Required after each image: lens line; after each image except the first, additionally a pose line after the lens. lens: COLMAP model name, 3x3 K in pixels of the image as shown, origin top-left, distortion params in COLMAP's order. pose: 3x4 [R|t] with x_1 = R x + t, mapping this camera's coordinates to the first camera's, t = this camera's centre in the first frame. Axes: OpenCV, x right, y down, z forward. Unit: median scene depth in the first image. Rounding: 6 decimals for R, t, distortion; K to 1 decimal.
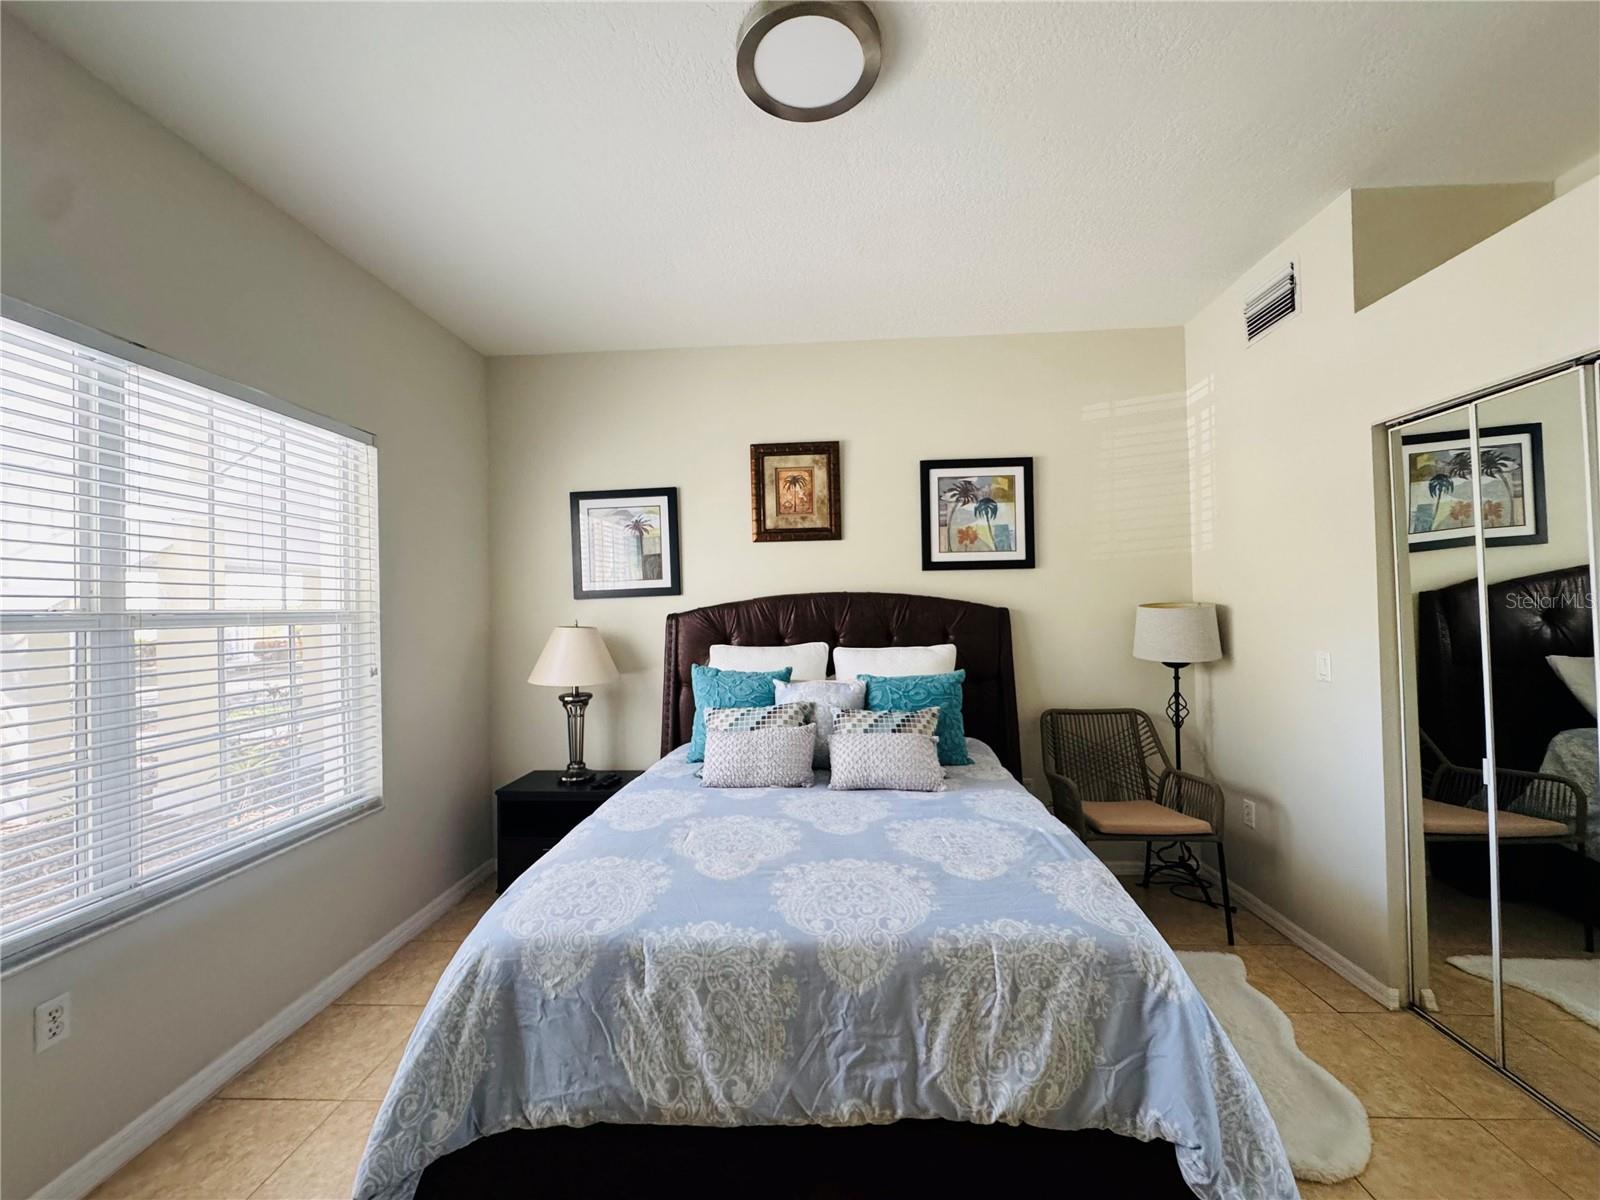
lens RADIAL K [[638.9, 0, 801.3], [0, 638.9, 600.4], [0, 0, 1]] dist [-0.001892, -0.000410]
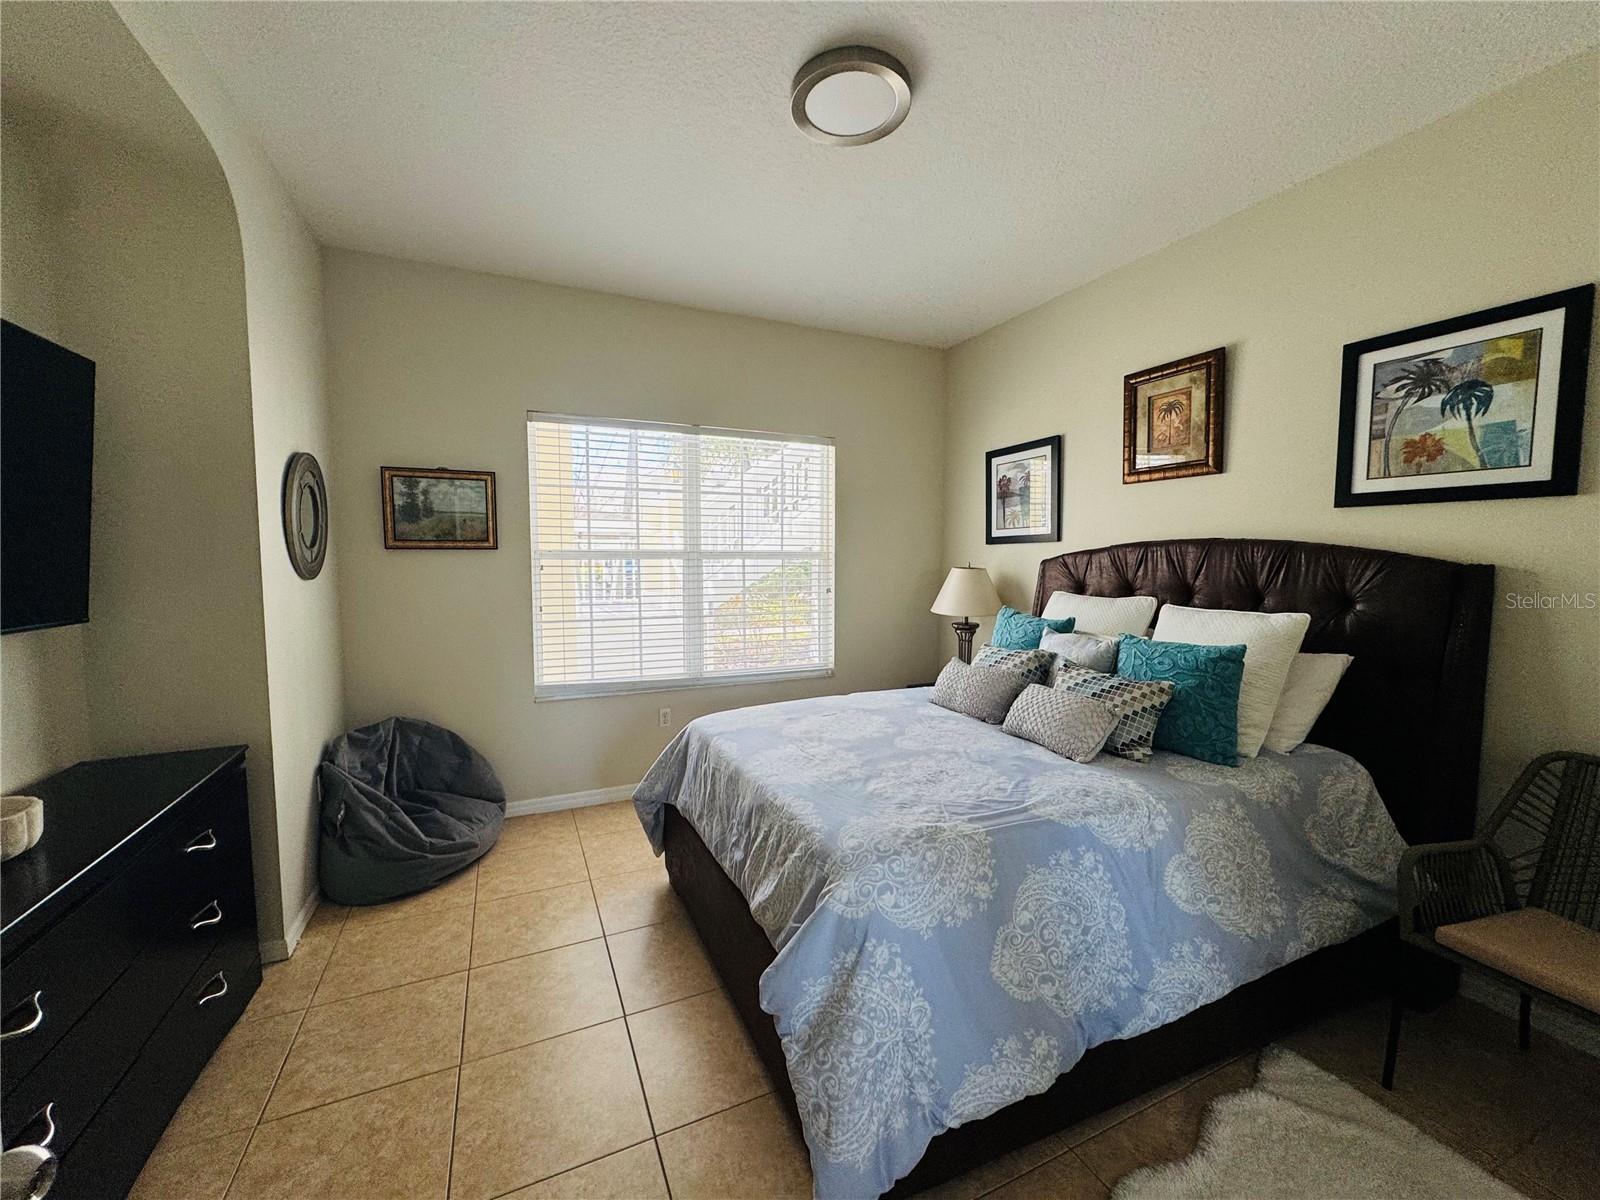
lens RADIAL K [[638.9, 0, 801.8], [0, 638.9, 600.0], [0, 0, 1]] dist [-0.001892, -0.000410]
pose [[0.463023, 0.084862, -0.882274, 0.545105], [-0.000843, 0.995448, 0.095305, -0.012147], [0.886346, -0.043385, 0.460987, 0.157867]]
